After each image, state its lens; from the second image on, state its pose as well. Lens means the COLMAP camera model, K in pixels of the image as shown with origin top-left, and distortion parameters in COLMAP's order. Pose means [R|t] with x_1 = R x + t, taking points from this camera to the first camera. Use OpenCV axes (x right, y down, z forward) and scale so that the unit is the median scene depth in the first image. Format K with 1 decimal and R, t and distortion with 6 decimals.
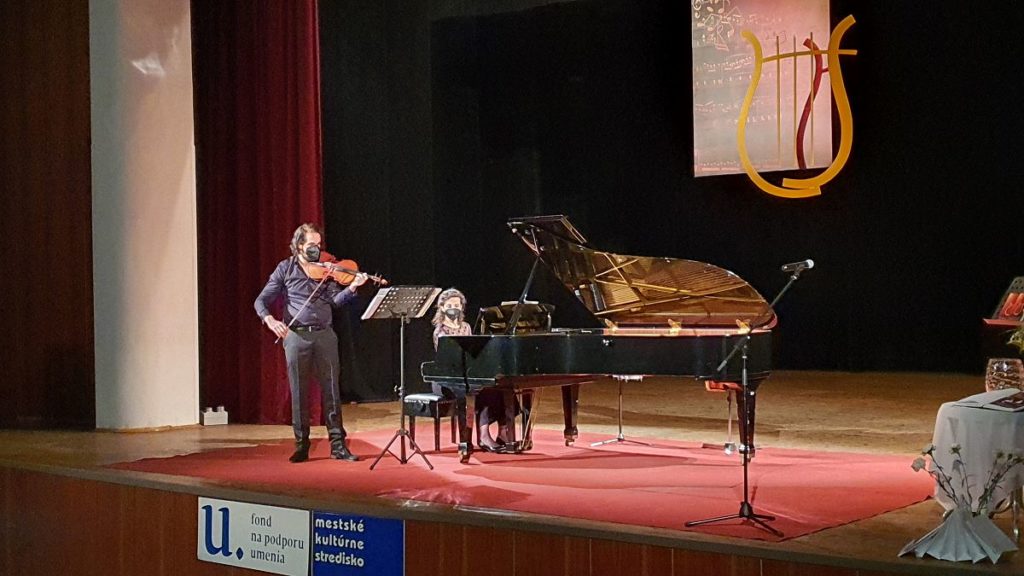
lens RADIAL K [[1526.9, 0, 503.0], [0, 1526.9, 296.4], [0, 0, 1]] dist [0.217575, 0.000000]
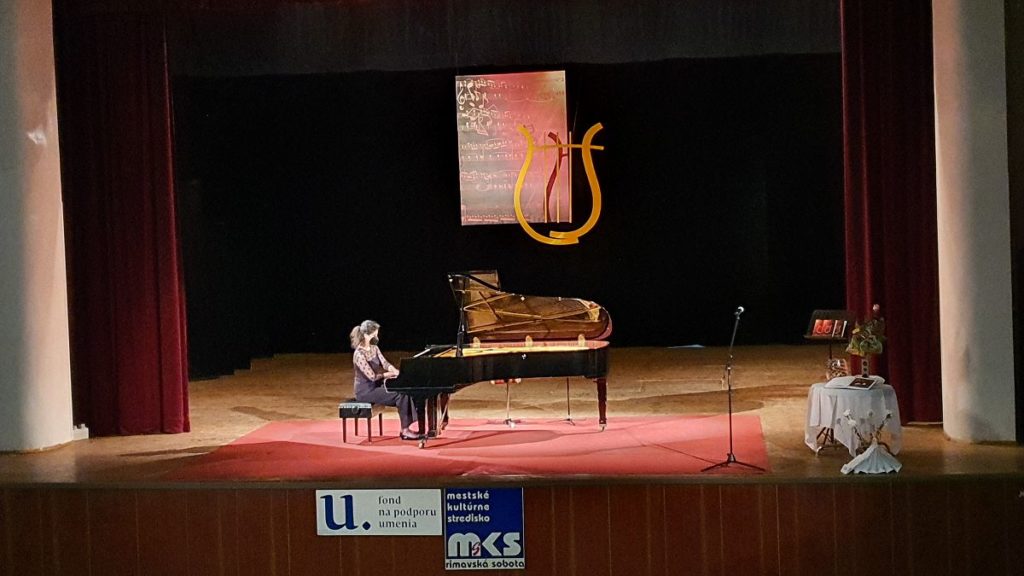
lens RADIAL K [[1526.9, 0, 515.4], [0, 1526.9, 289.4], [0, 0, 1]] dist [0.217575, 0.000000]
pose [[0.853160, -0.039110, 0.520181, -0.762576], [0.025832, 0.999130, 0.032752, -0.090075], [-0.521010, -0.014506, 0.853428, -0.261316]]
